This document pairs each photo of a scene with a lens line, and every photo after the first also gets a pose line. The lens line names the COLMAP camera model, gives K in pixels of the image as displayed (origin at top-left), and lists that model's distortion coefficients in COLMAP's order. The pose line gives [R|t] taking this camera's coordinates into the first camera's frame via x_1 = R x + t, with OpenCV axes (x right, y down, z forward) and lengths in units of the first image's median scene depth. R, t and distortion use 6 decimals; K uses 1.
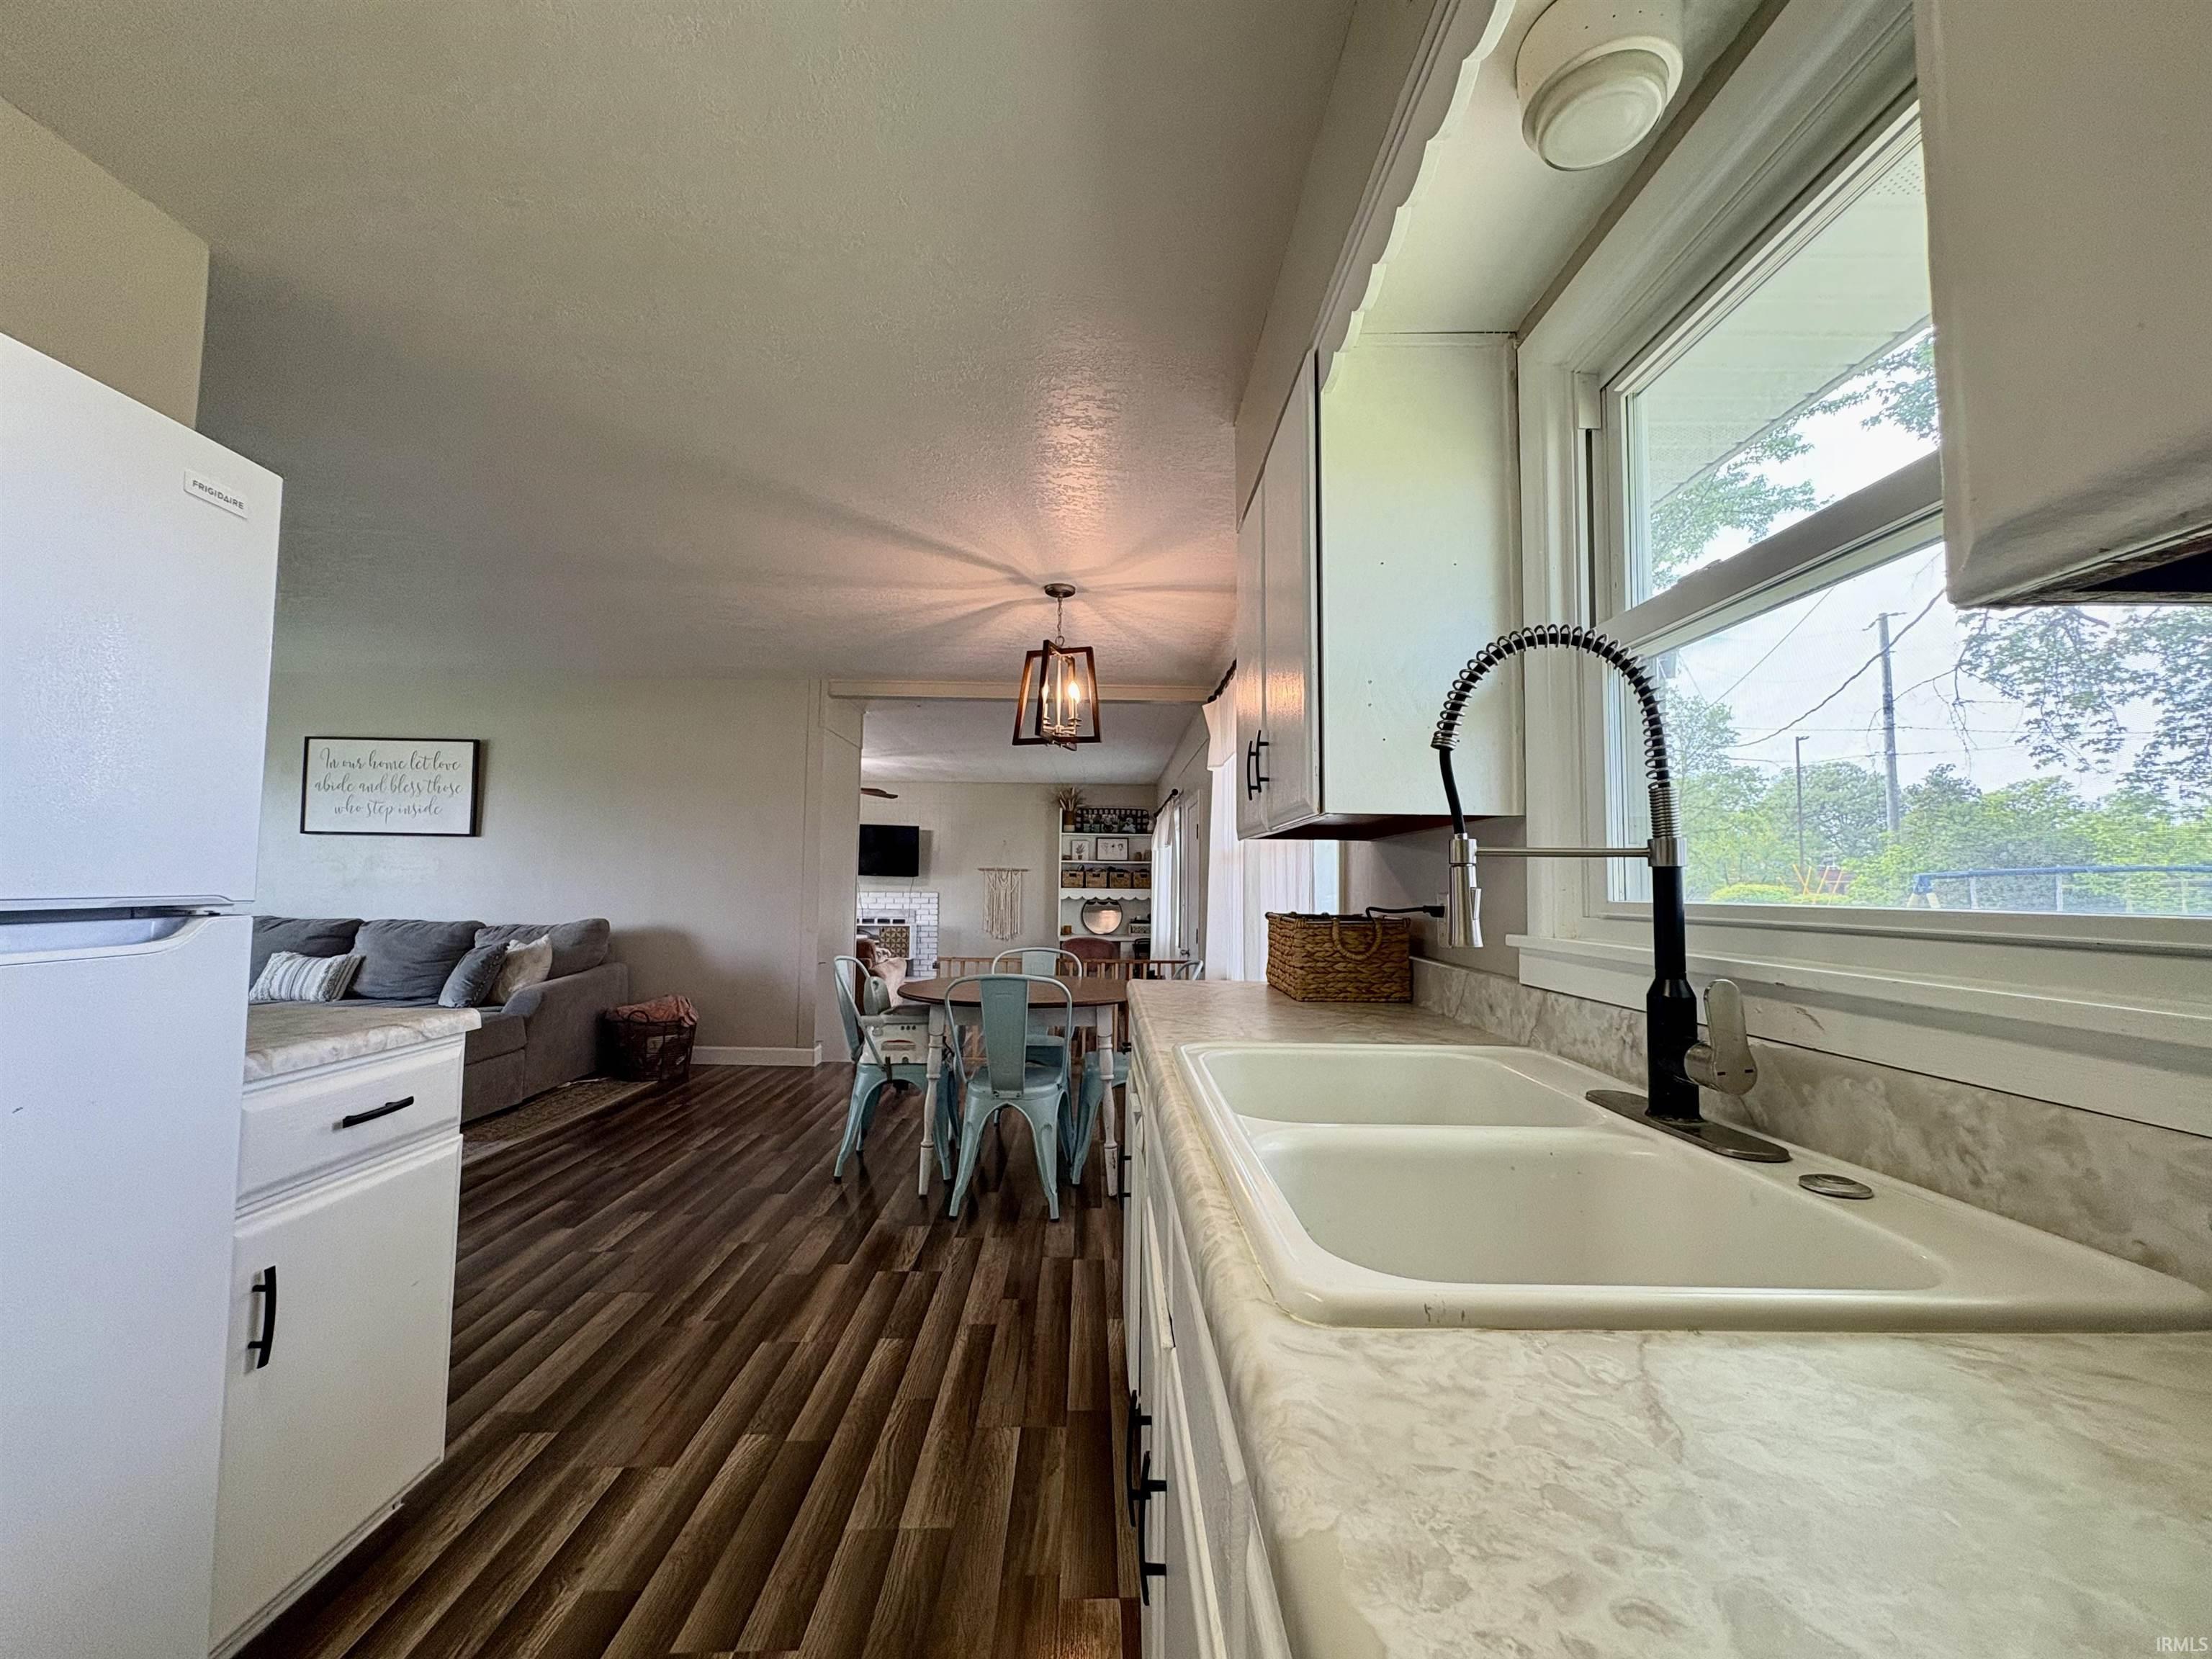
lens RADIAL K [[880.2, 0, 1107.5], [0, 880.2, 828.0], [0, 0, 1]] dist [0.001903, -0.000350]
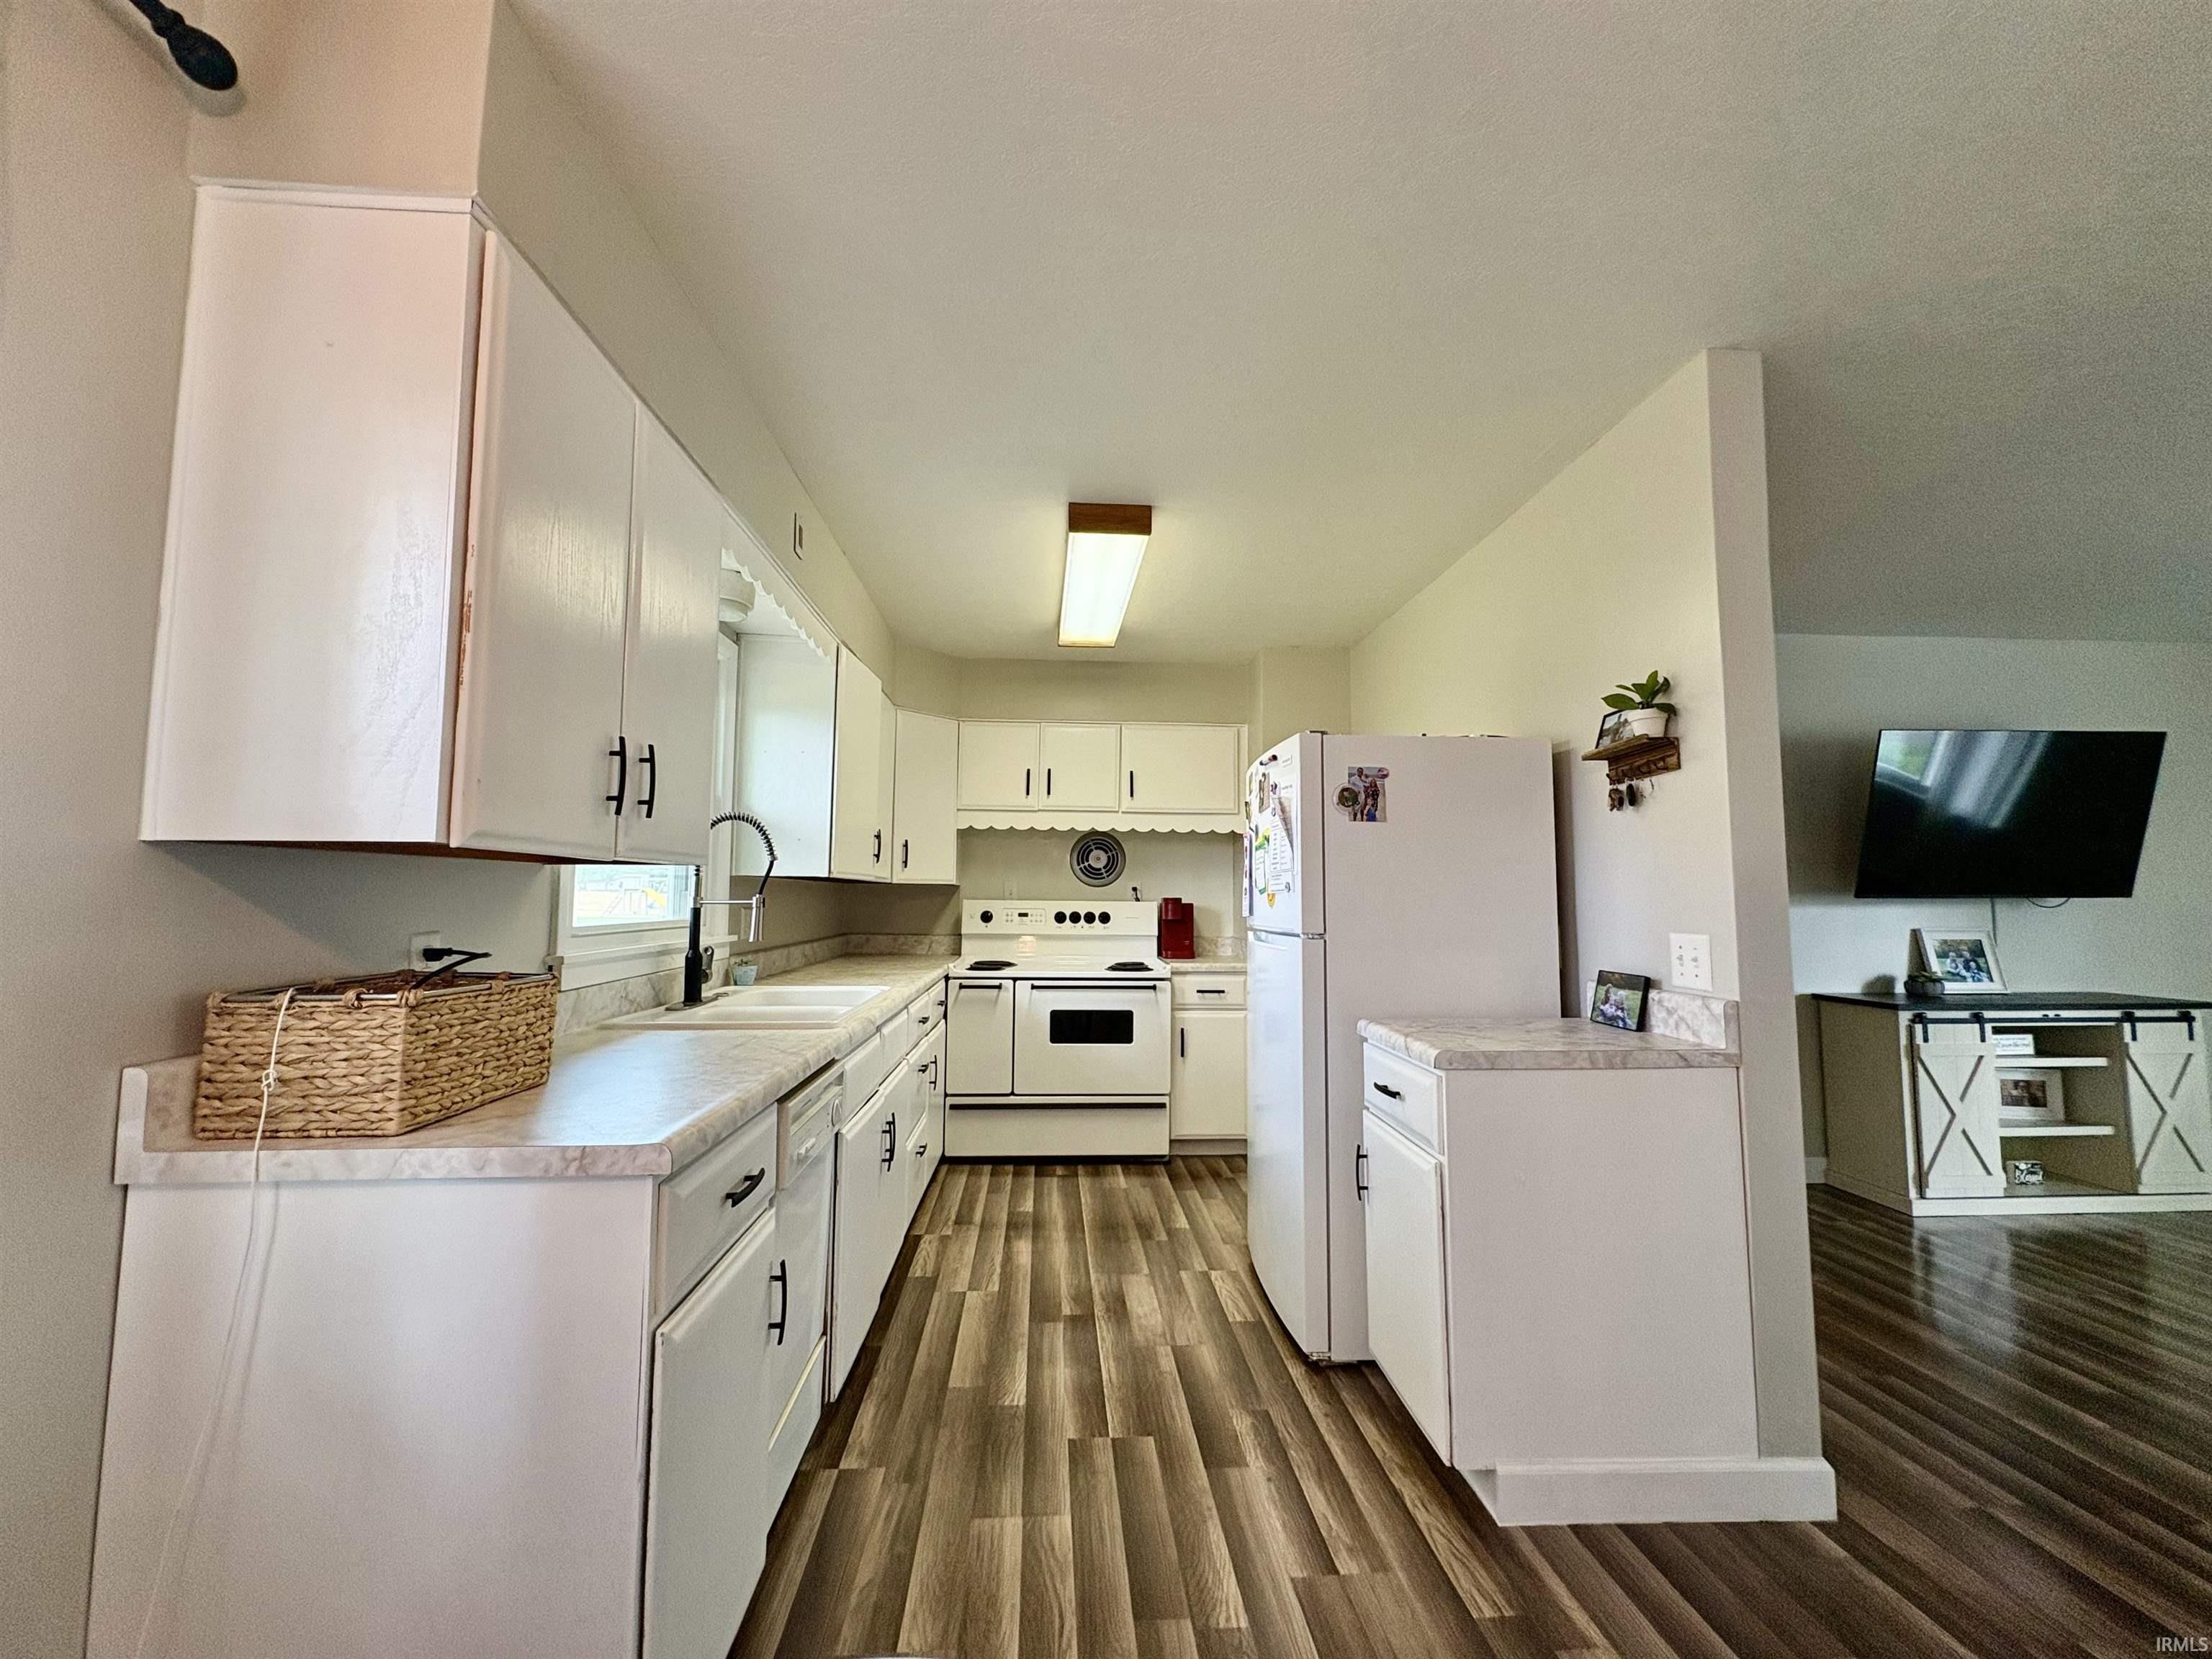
lens RADIAL K [[880.2, 0, 1107.5], [0, 880.2, 828.0], [0, 0, 1]] dist [0.001903, -0.000350]
pose [[-0.998329, -0.020519, -0.054024, -0.265428], [-0.012818, 0.990177, -0.139228, 0.097157], [0.056351, -0.138302, -0.988786, 2.205442]]
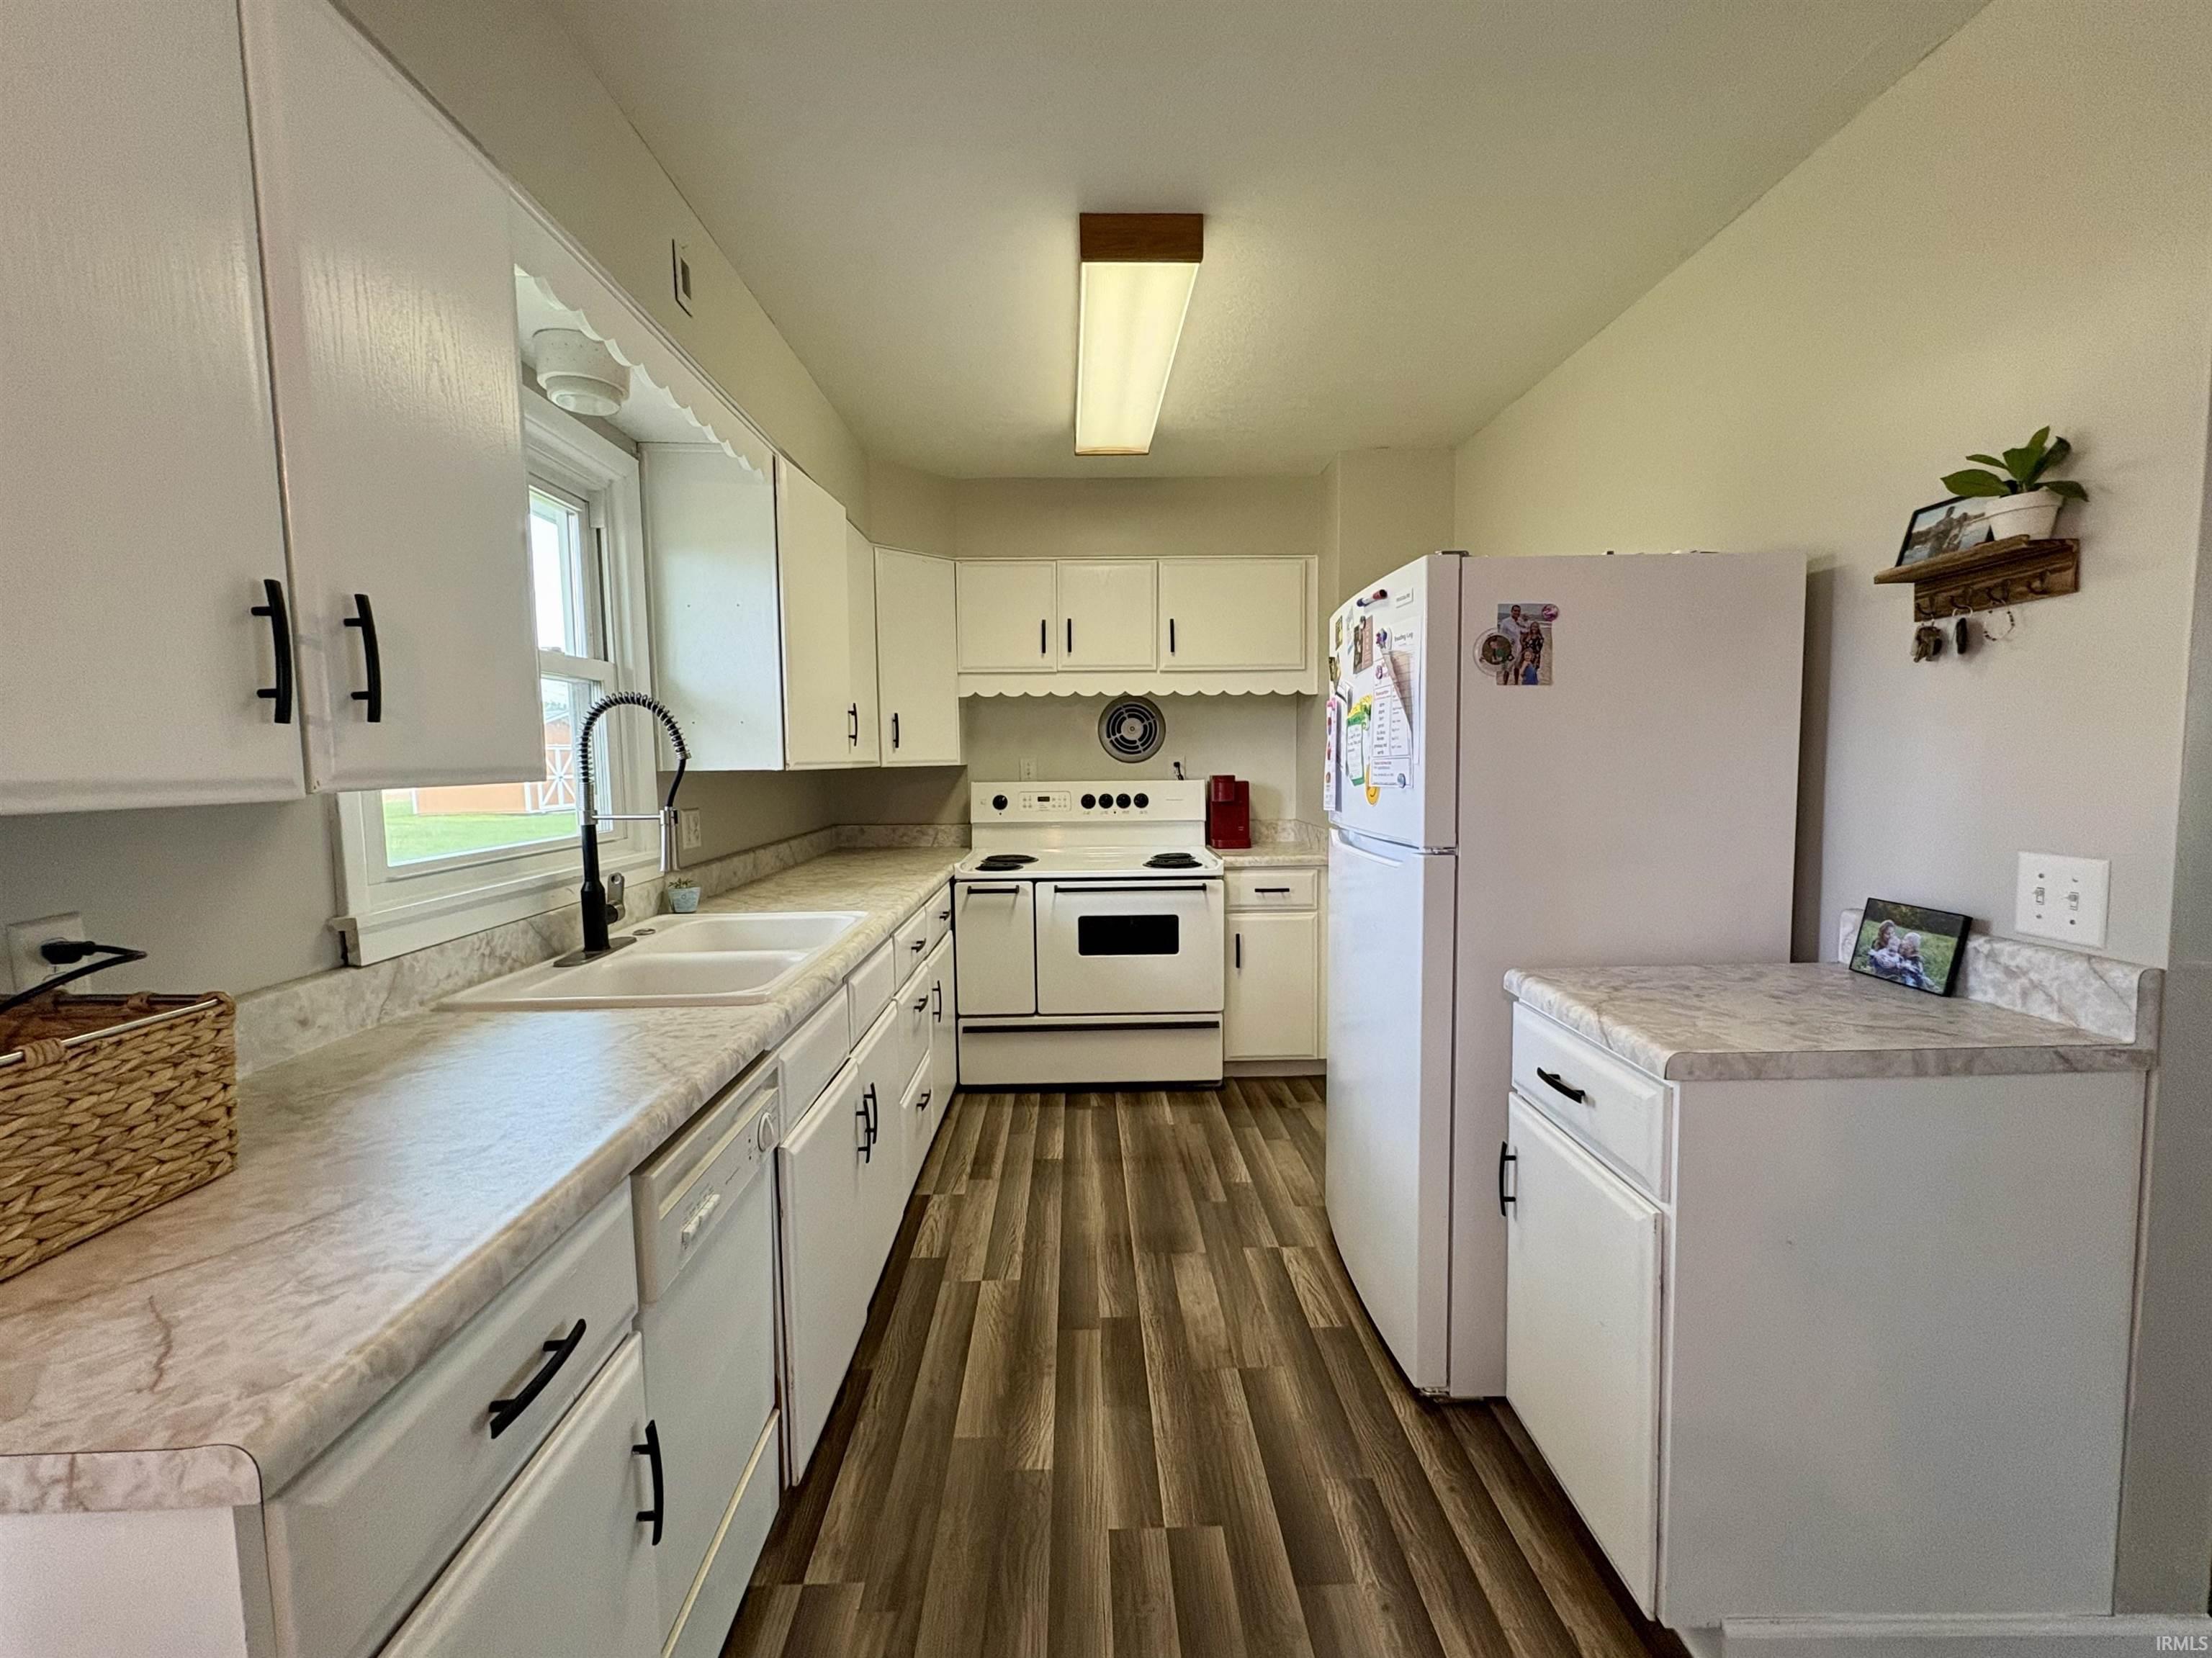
lens RADIAL K [[918.8, 0, 1105.3], [0, 918.8, 826.9], [0, 0, 1]] dist [-0.000256, 0.000168]
pose [[-0.999859, 0.005837, -0.015726, -0.279841], [0.005573, 0.999844, 0.016775, 0.015660], [0.015821, 0.016685, -0.999736, 1.812450]]
